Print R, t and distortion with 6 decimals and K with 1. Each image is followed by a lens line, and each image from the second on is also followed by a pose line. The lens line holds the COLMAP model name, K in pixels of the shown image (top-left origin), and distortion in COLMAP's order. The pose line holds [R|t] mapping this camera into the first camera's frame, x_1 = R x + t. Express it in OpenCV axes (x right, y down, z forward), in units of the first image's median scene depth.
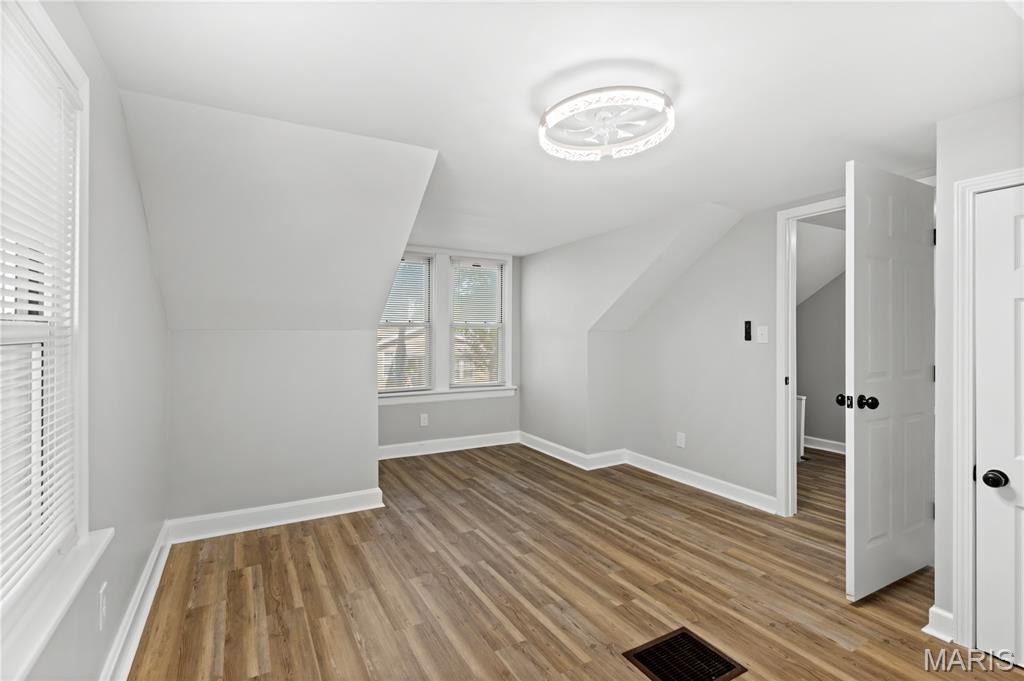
lens RADIAL K [[468.0, 0, 512.0], [0, 468.0, 340.5], [0, 0, 1]] dist [0.010488, -0.001339]
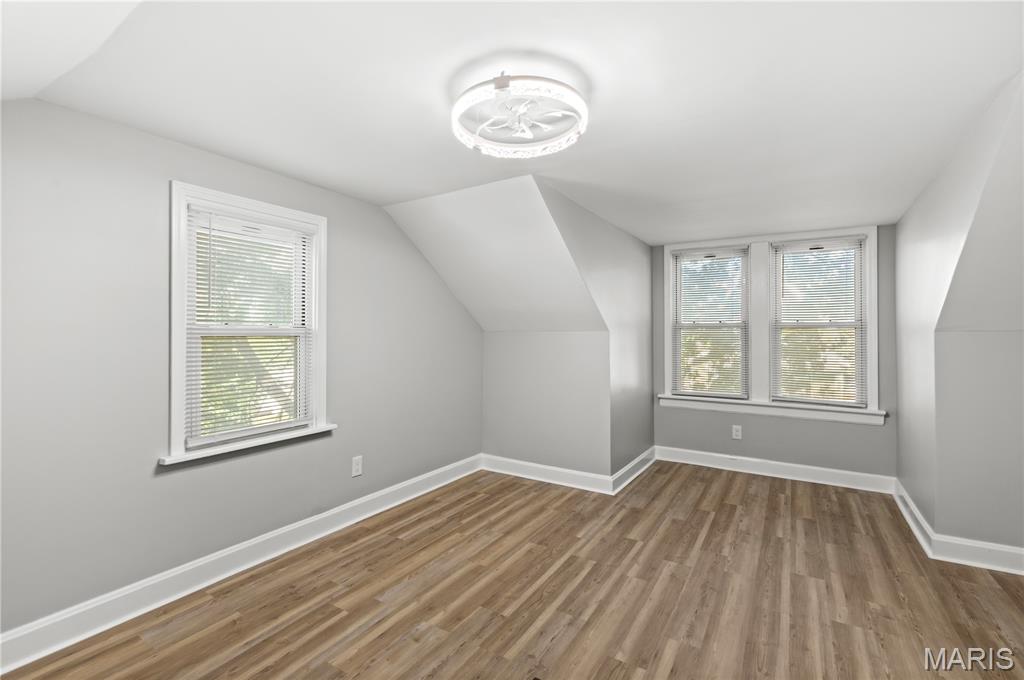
lens RADIAL K [[468.0, 0, 512.0], [0, 468.0, 340.0], [0, 0, 1]] dist [0.010488, -0.001339]
pose [[0.479723, 0.011263, -0.877348, 0.646631], [-0.017314, 0.999844, 0.003368, -0.002703], [0.877249, 0.013574, 0.479843, 0.319044]]
